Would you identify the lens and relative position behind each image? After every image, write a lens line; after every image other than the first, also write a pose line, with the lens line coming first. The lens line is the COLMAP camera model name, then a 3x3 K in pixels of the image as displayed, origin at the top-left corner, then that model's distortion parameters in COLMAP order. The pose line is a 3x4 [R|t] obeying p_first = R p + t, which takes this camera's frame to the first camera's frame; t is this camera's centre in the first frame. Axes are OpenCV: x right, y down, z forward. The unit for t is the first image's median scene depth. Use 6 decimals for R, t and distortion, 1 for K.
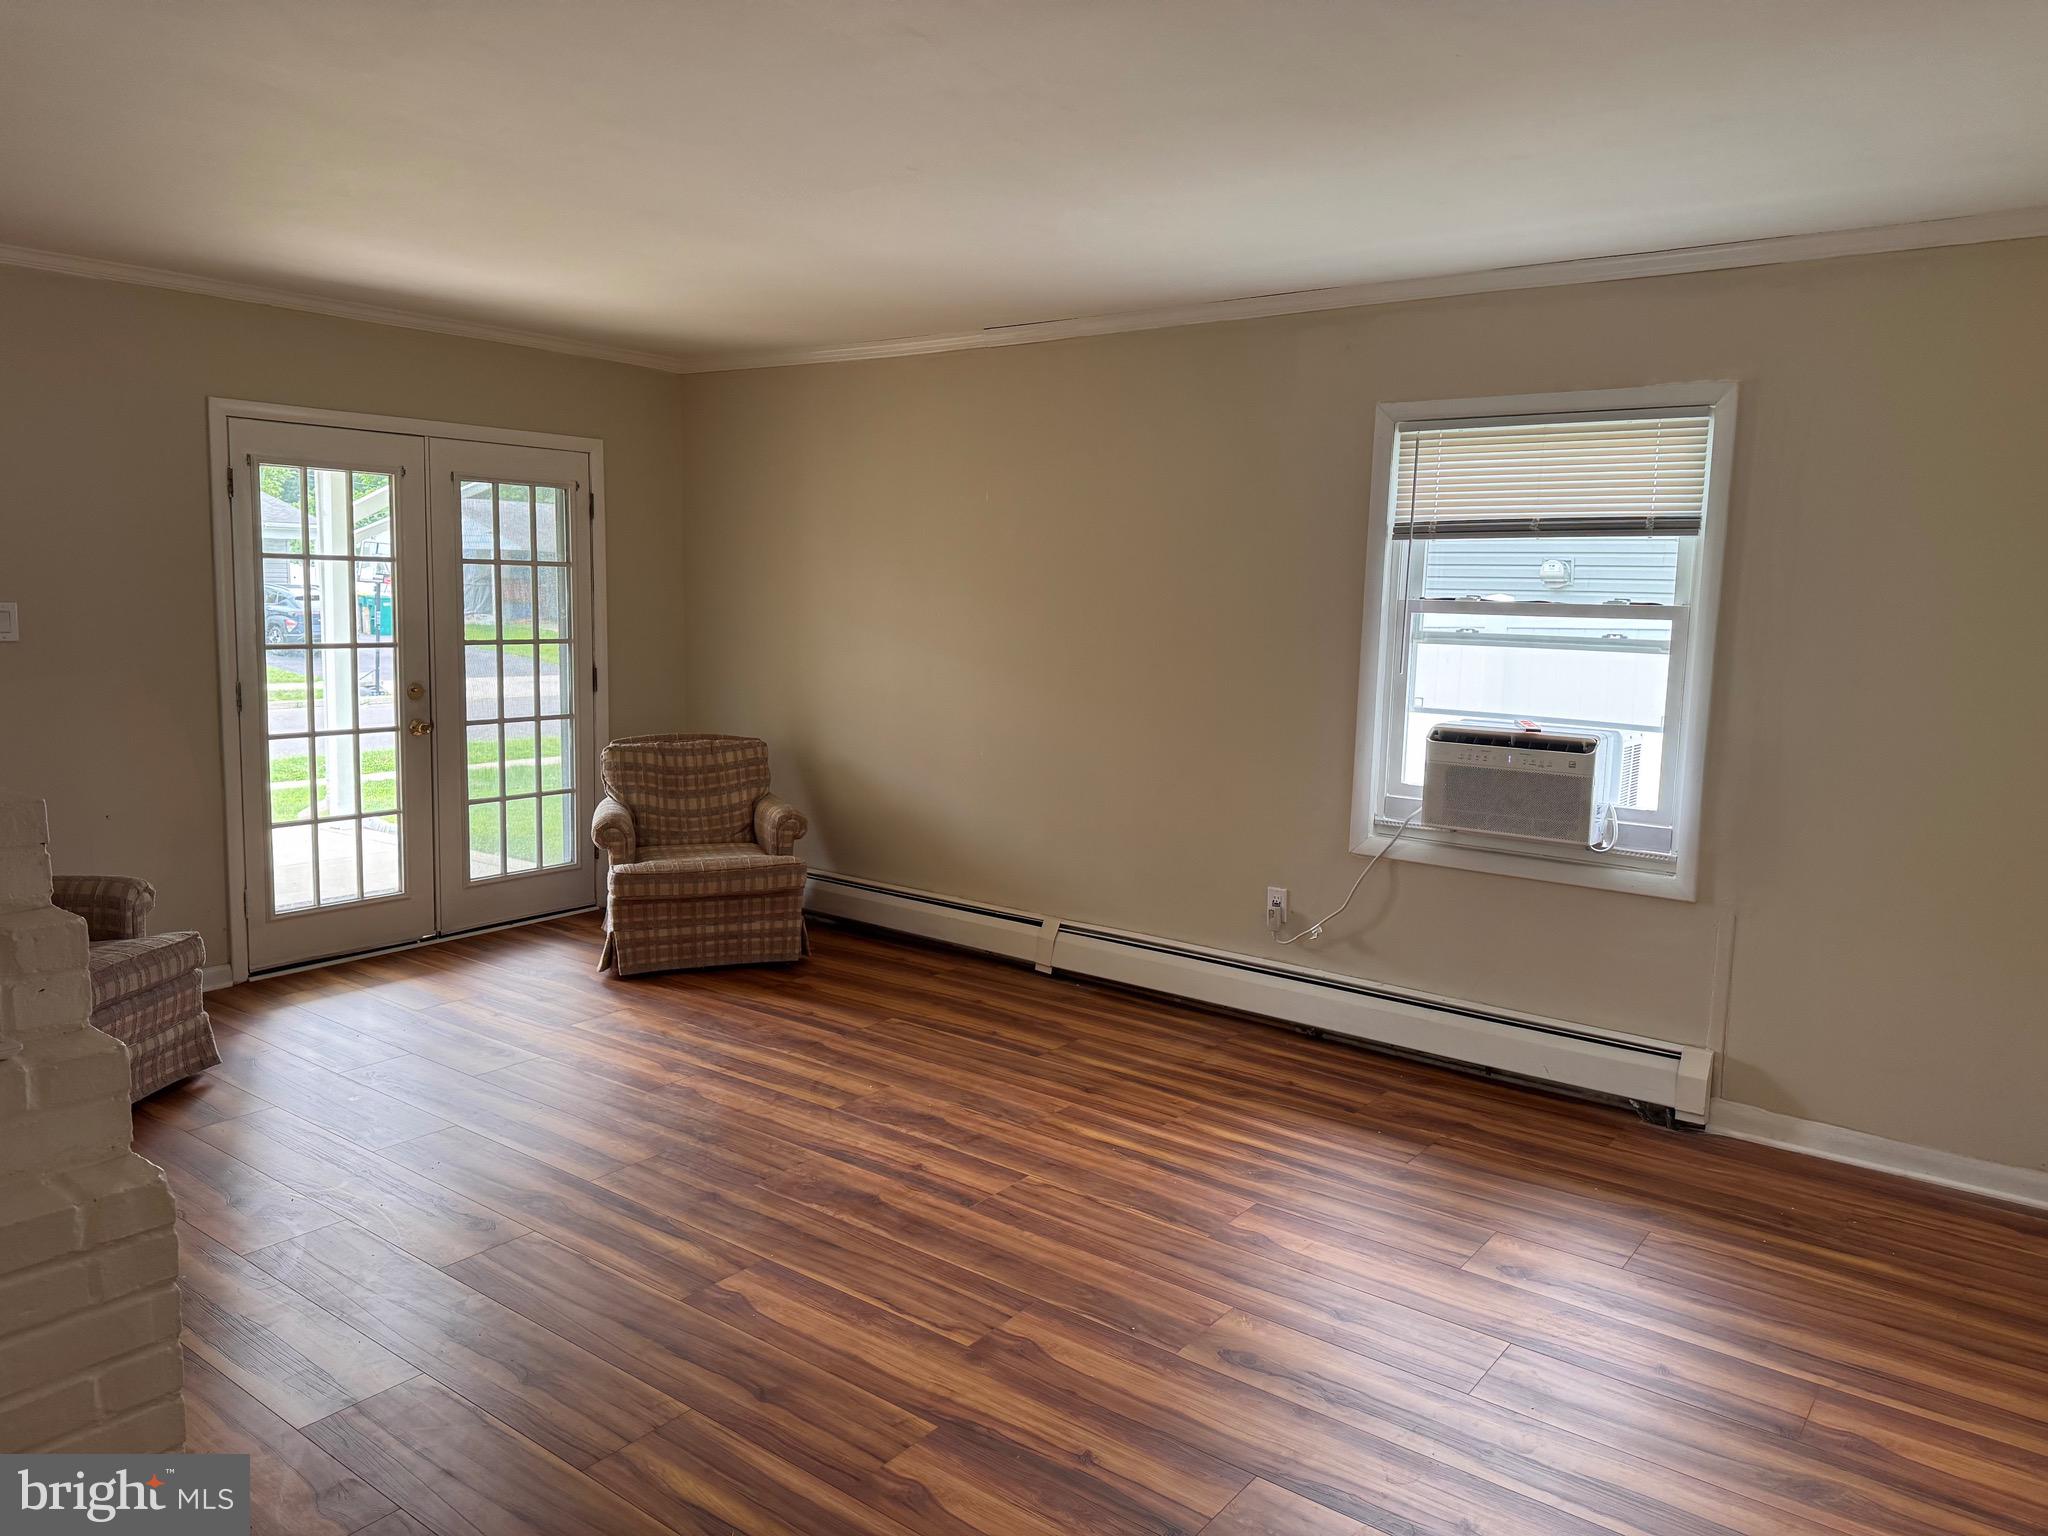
lens RADIAL K [[1435.1, 0, 1037.2], [0, 1435.1, 766.6], [0, 0, 1]] dist [0.098601, -0.144396]
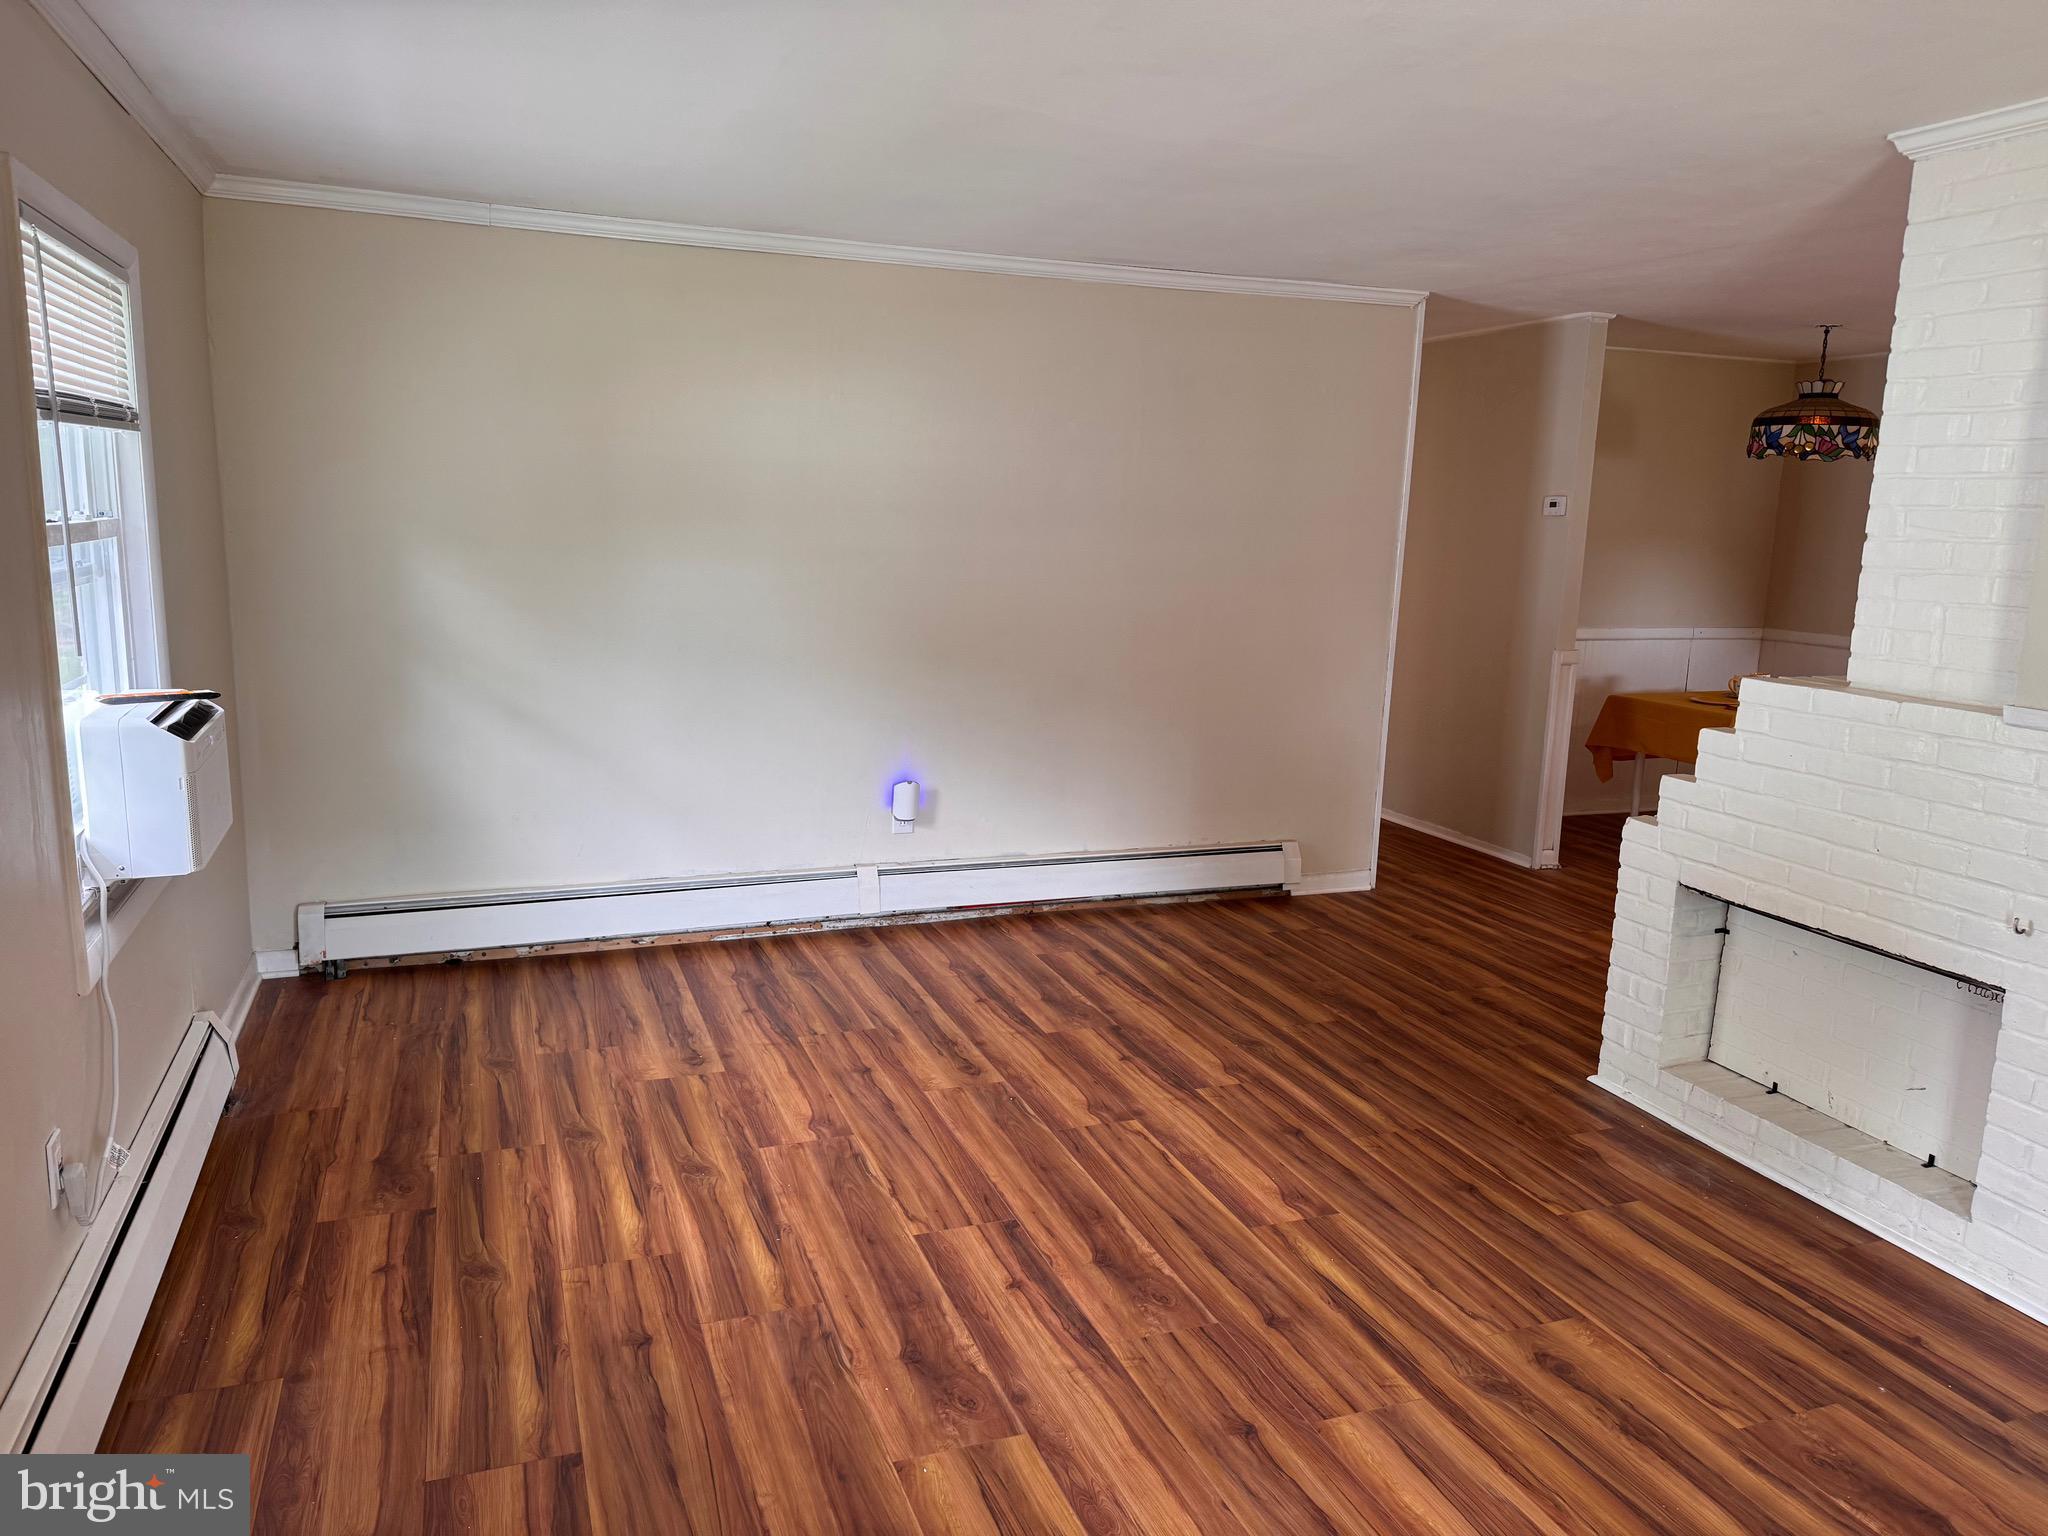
lens RADIAL K [[1435.1, 0, 1037.2], [0, 1435.1, 766.6], [0, 0, 1]] dist [0.098601, -0.144396]
pose [[-0.849999, -0.141096, 0.507536, -0.469909], [0.021089, 0.953575, 0.300416, -0.237027], [-0.526361, 0.266057, -0.807563, 1.611006]]
